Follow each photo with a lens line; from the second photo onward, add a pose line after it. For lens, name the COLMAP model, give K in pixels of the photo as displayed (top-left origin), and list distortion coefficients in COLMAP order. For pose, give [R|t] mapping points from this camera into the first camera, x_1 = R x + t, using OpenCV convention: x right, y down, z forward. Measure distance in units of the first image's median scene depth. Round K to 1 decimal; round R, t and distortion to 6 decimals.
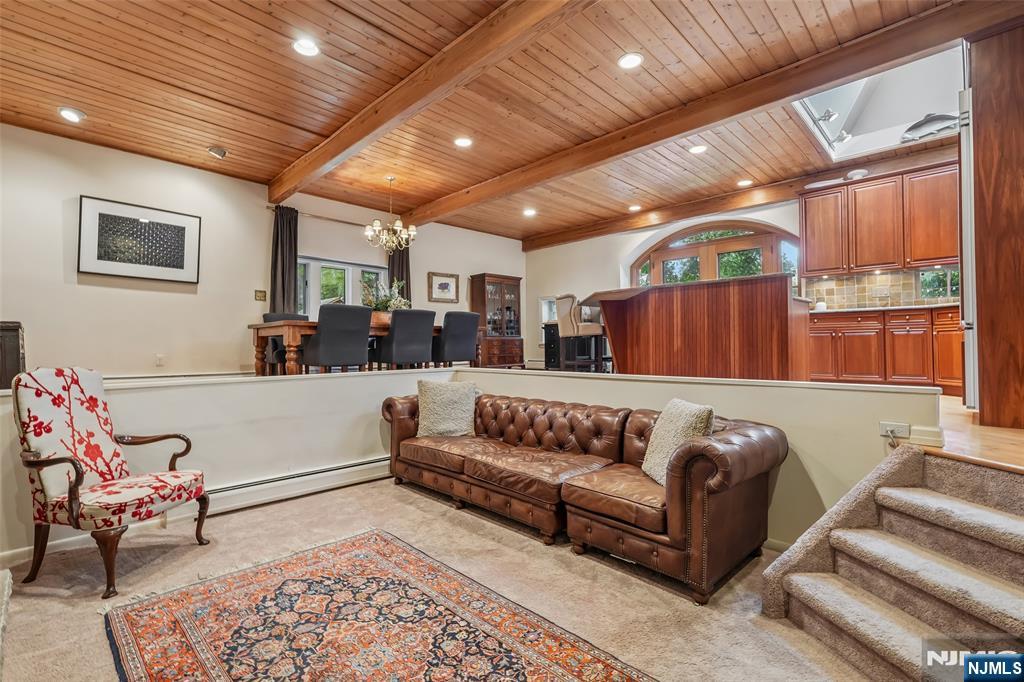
lens RADIAL K [[453.5, 0, 414.1], [0, 453.5, 338.1], [0, 0, 1]] dist [-0.008895, 0.002536]
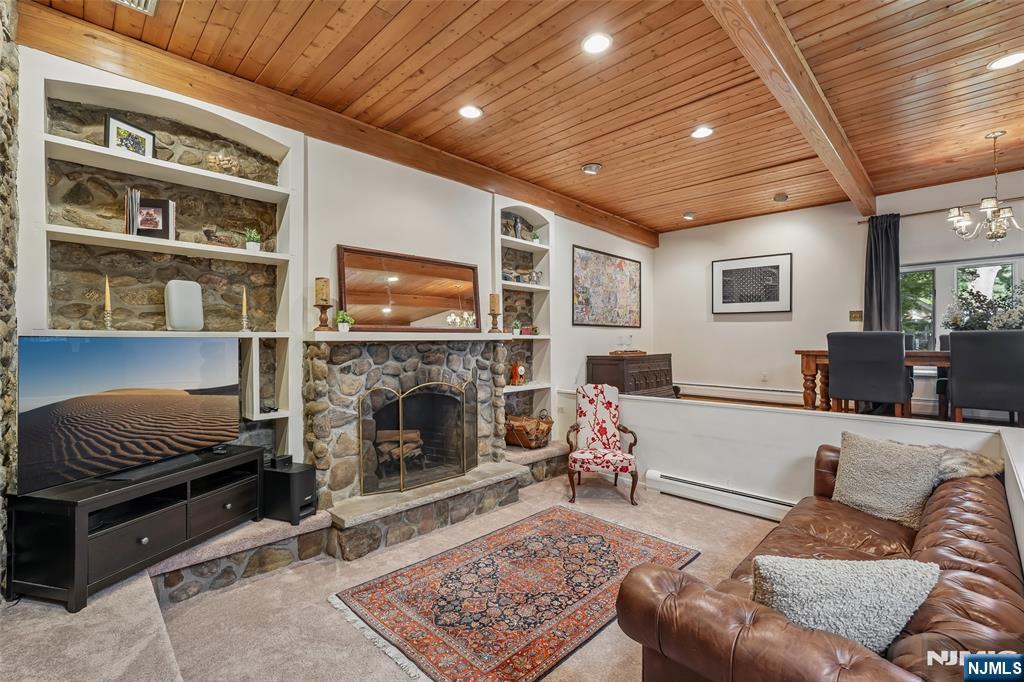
lens RADIAL K [[453.5, 0, 609.7], [0, 453.5, 337.1], [0, 0, 1]] dist [-0.008895, 0.002536]
pose [[0.207371, -0.004668, -0.978251, 0.553241], [0.021781, 0.999763, -0.000154, -0.066475], [0.978020, -0.021276, 0.207424, 0.314703]]
